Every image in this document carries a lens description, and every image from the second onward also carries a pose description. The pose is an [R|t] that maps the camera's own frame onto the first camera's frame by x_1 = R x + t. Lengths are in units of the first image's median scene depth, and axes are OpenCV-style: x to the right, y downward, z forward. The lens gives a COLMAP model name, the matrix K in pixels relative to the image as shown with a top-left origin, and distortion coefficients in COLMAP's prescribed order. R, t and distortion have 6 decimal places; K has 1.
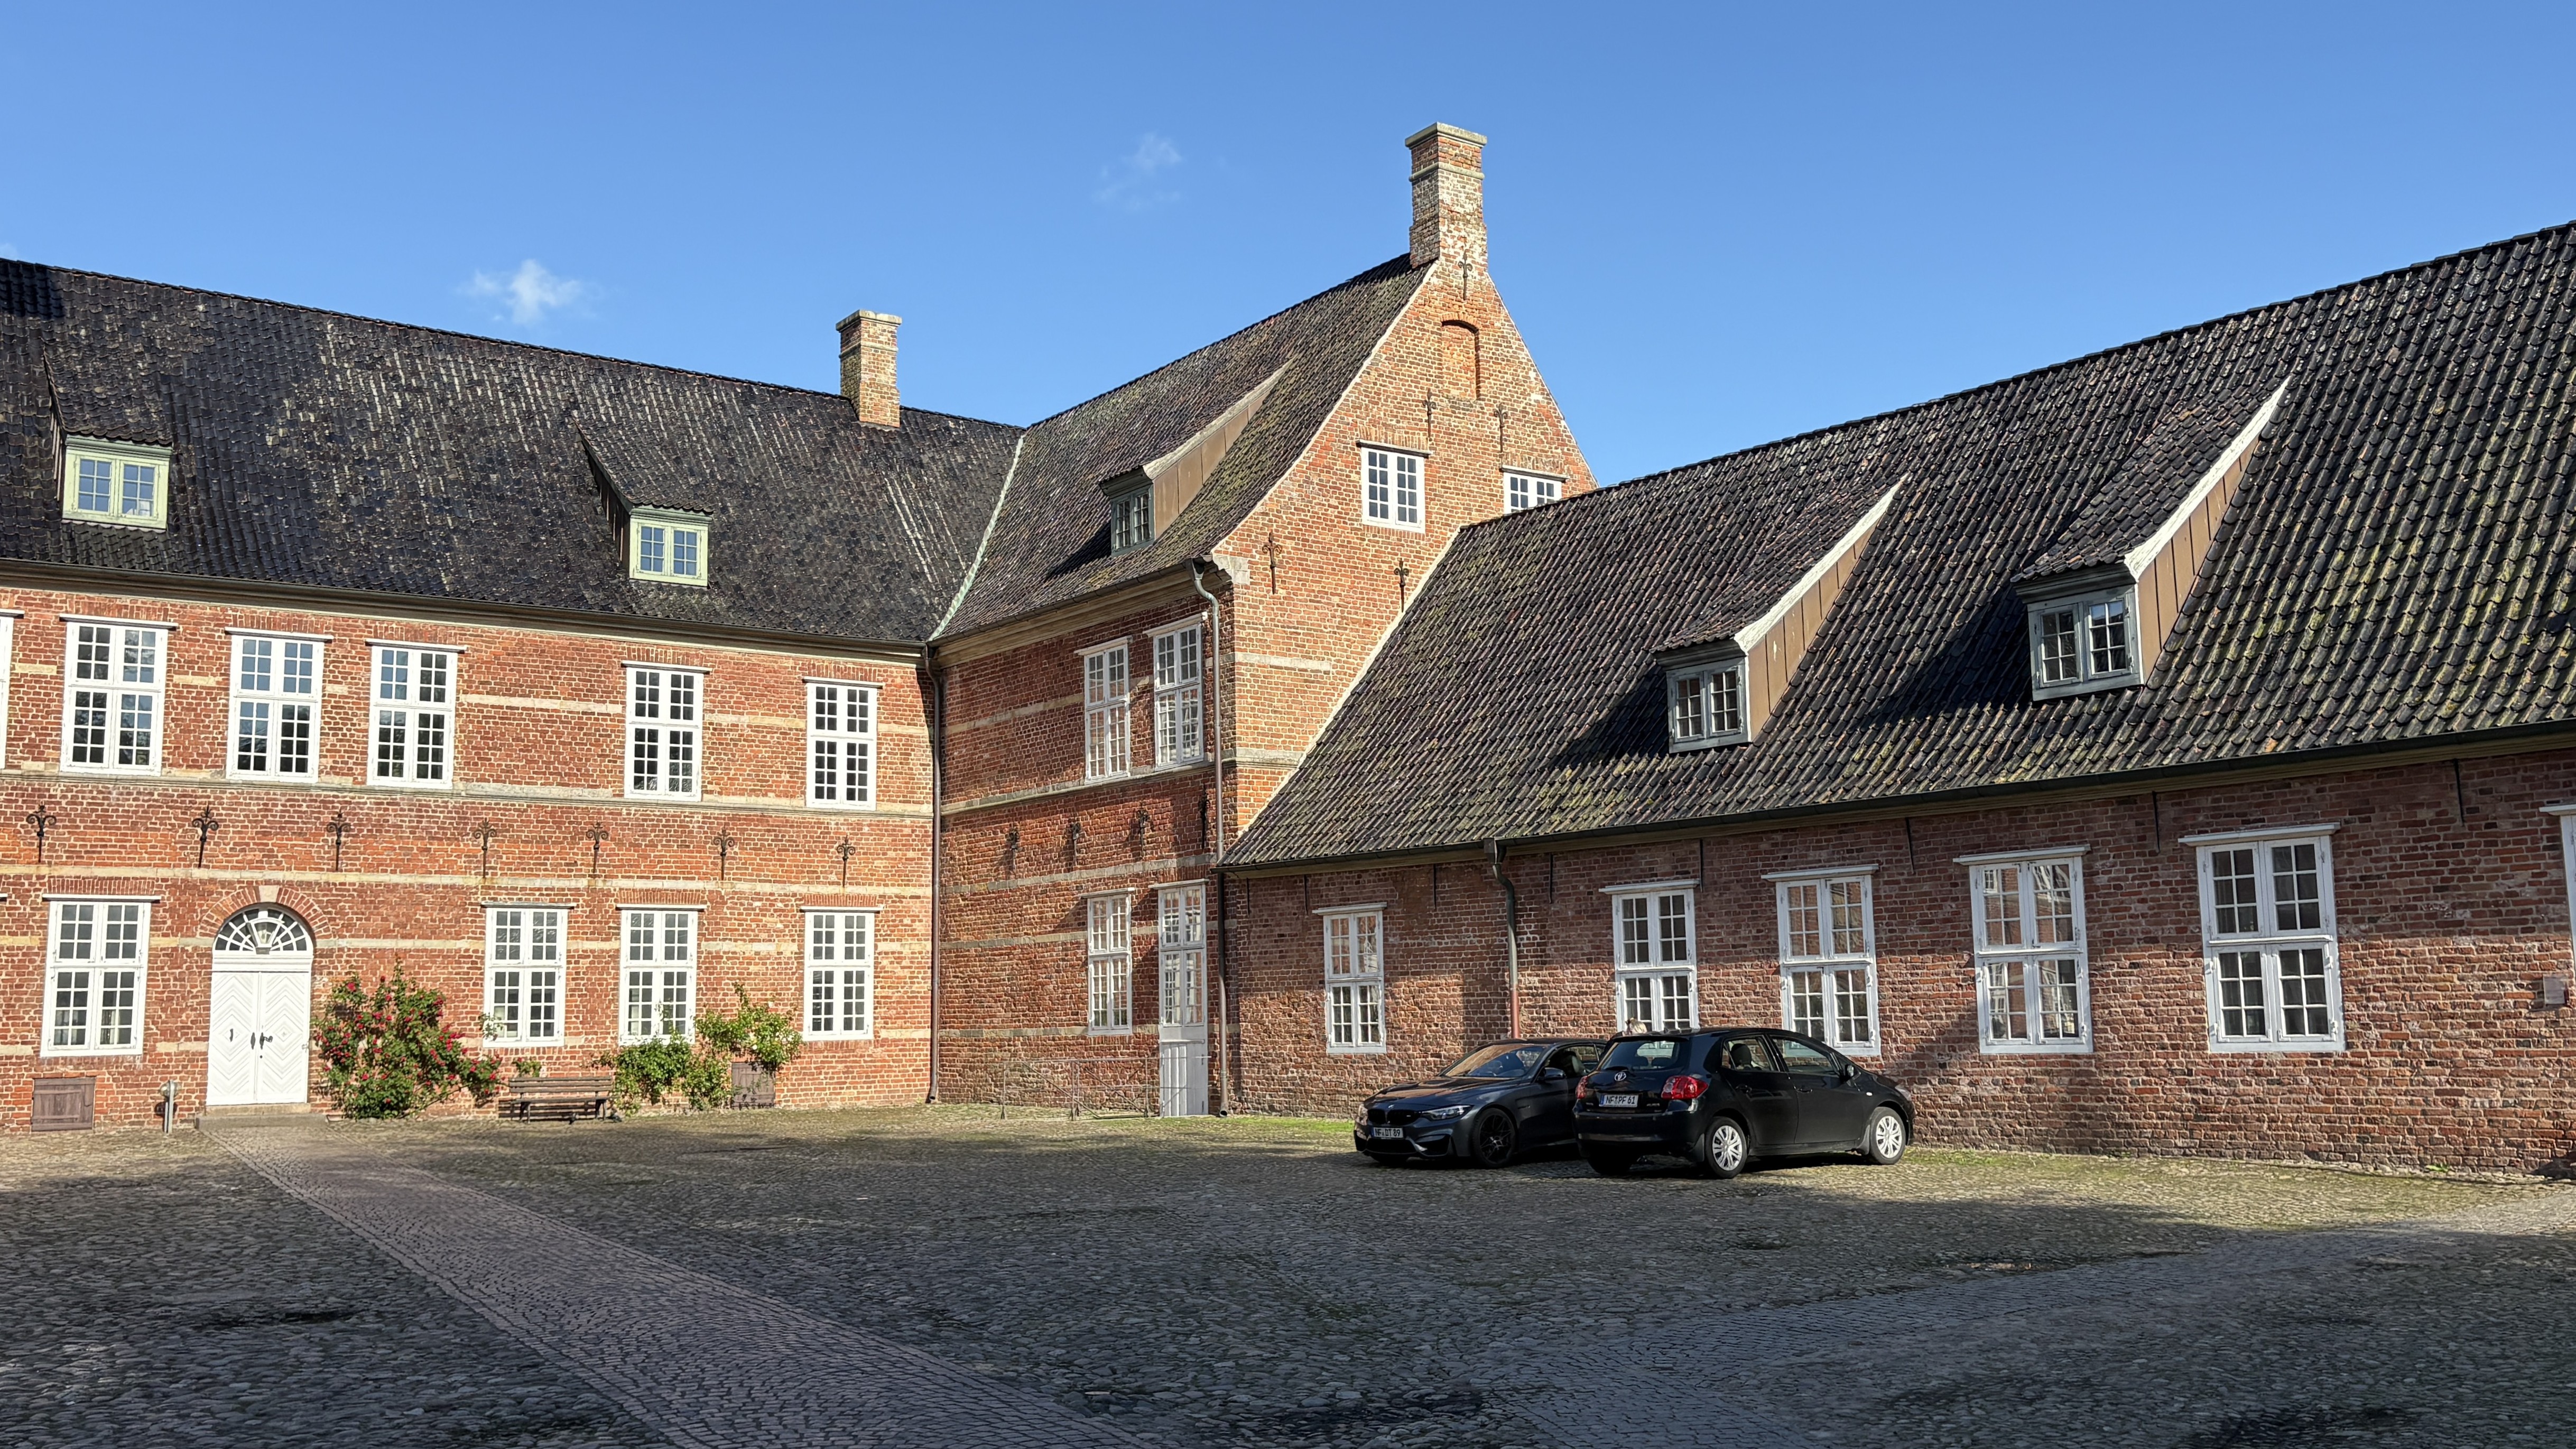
lens RADIAL K [[2195.6, 0, 1285.5], [0, 2195.6, 734.8], [0, 0, 1]] dist [-0.006445, 0.004214]
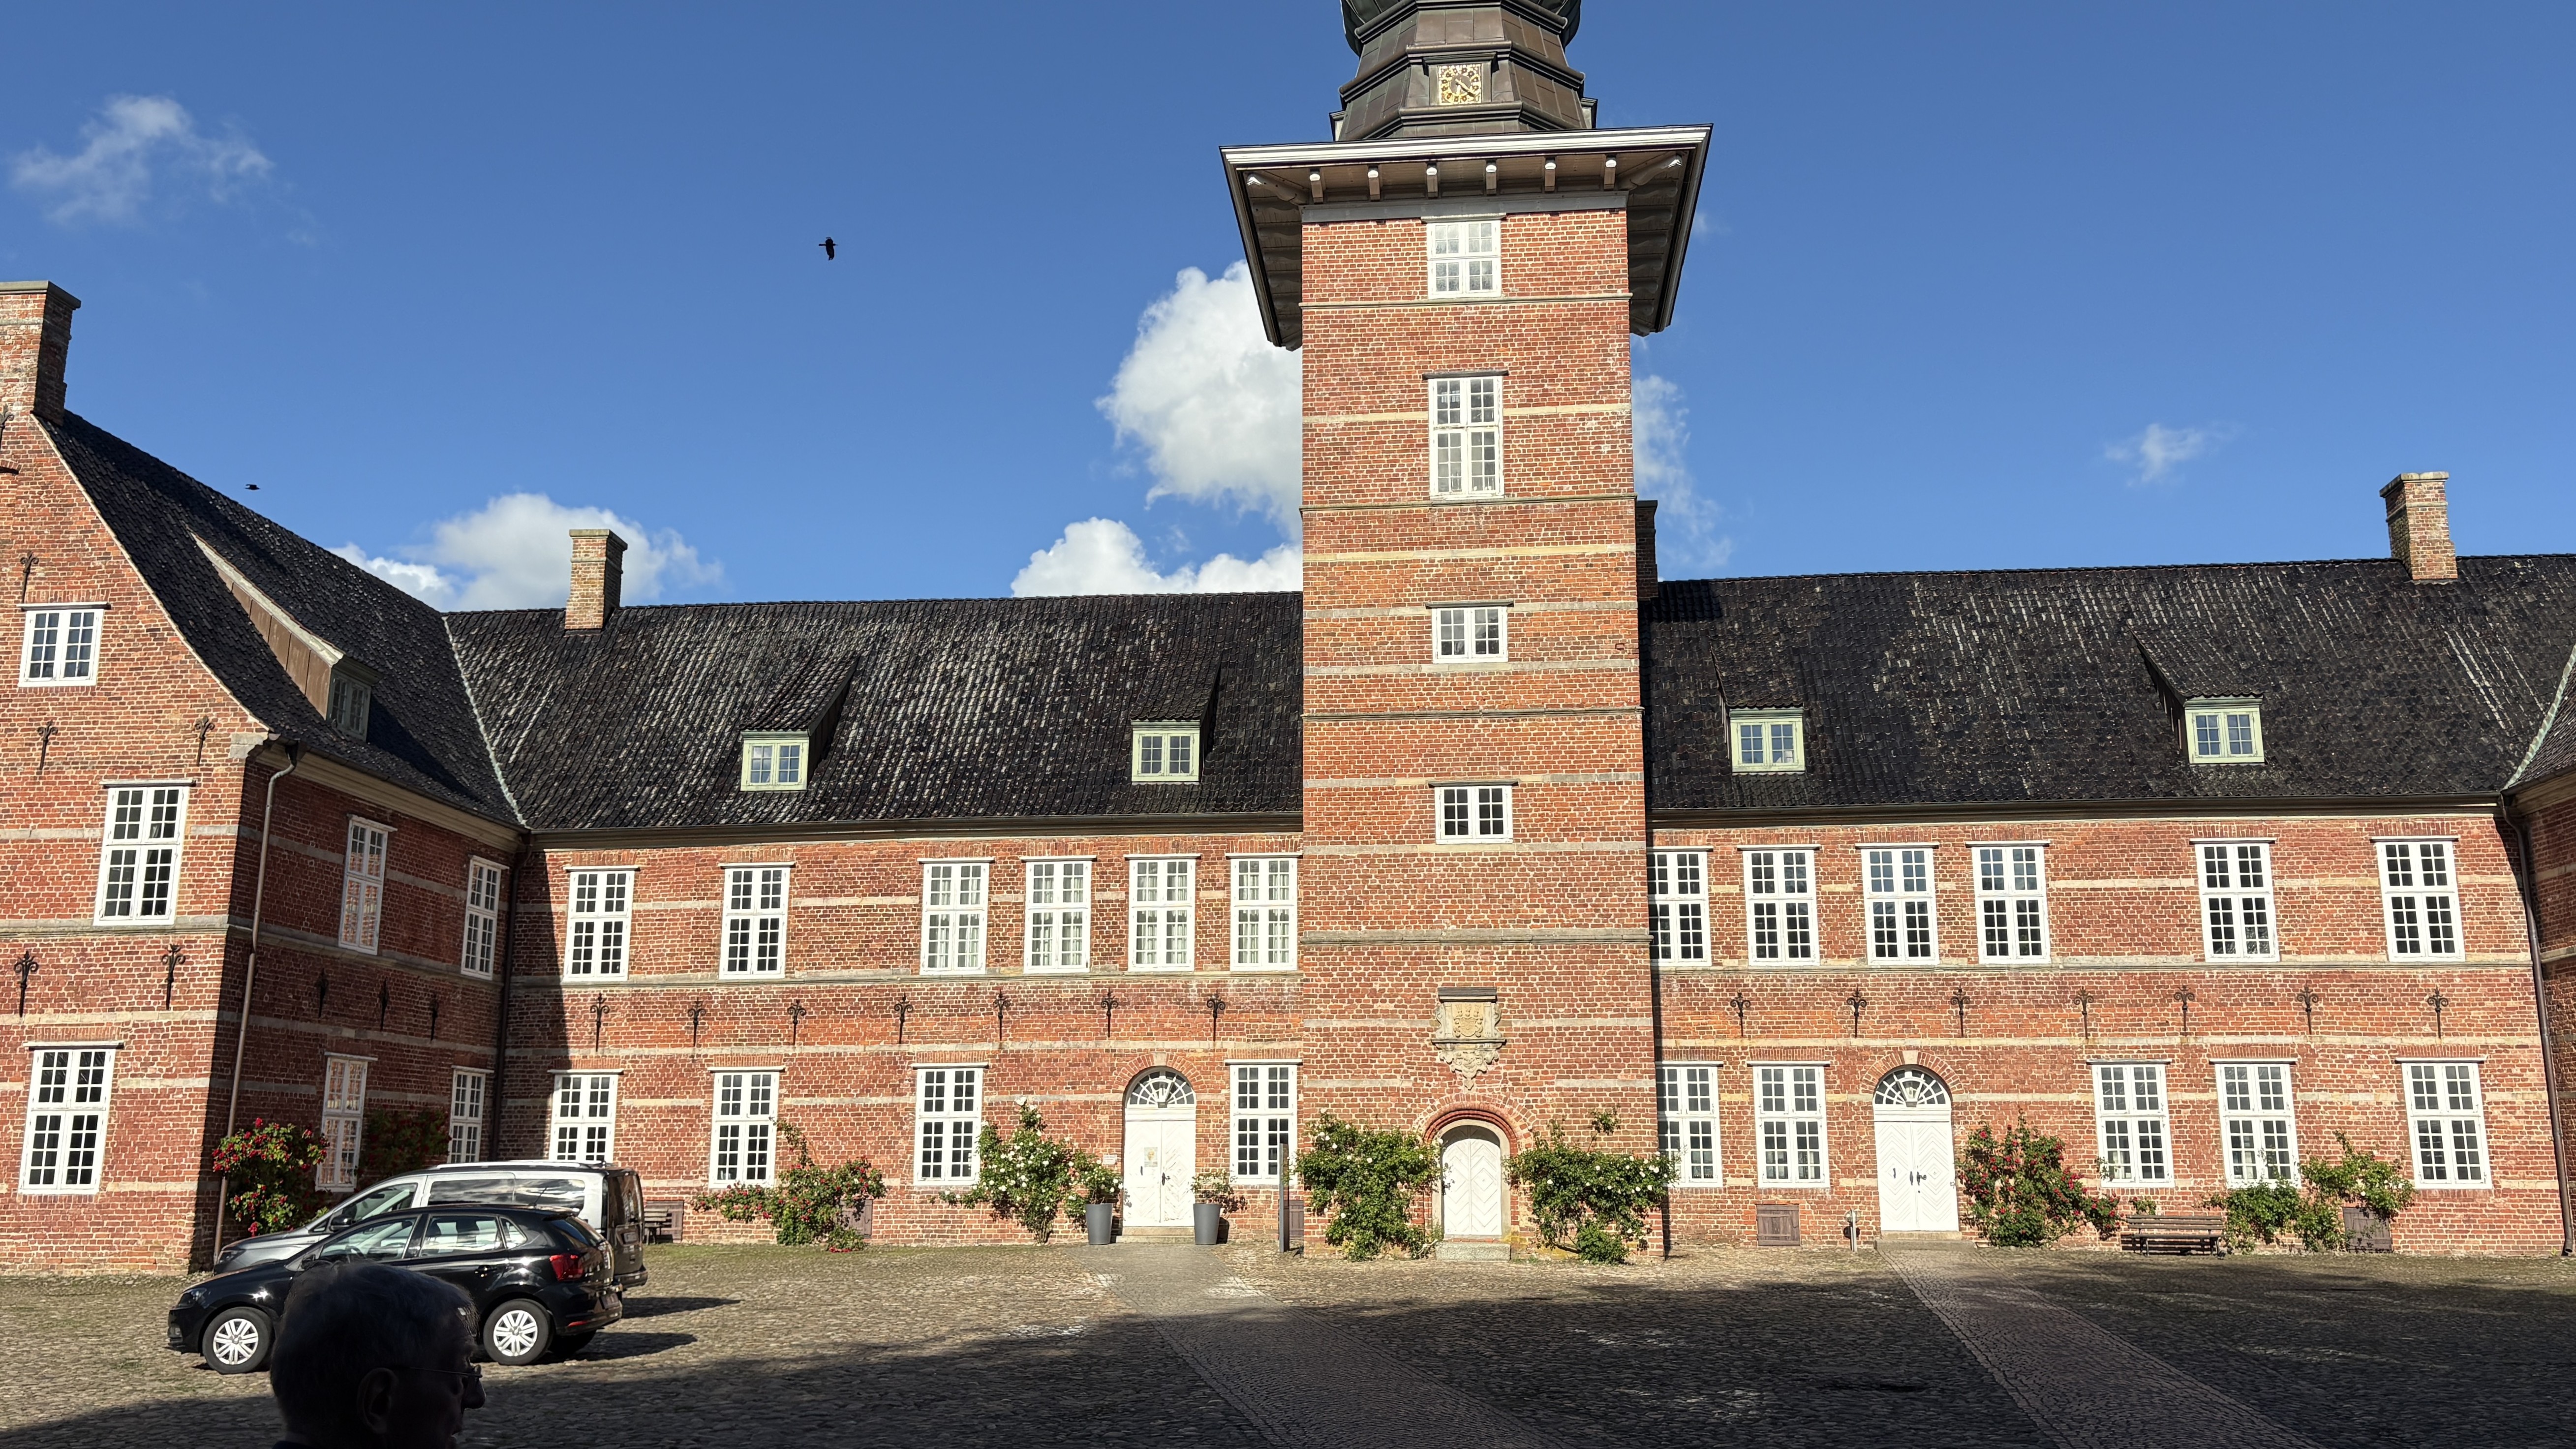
lens RADIAL K [[2195.8, 0, 1289.6], [0, 2195.8, 718.9], [0, 0, 1]] dist [-0.006445, 0.004214]
pose [[0.730859, -0.119238, -0.672032, 0.122239], [0.074190, 0.992666, -0.095444, -0.022229], [0.678484, 0.019898, 0.734345, -0.132146]]
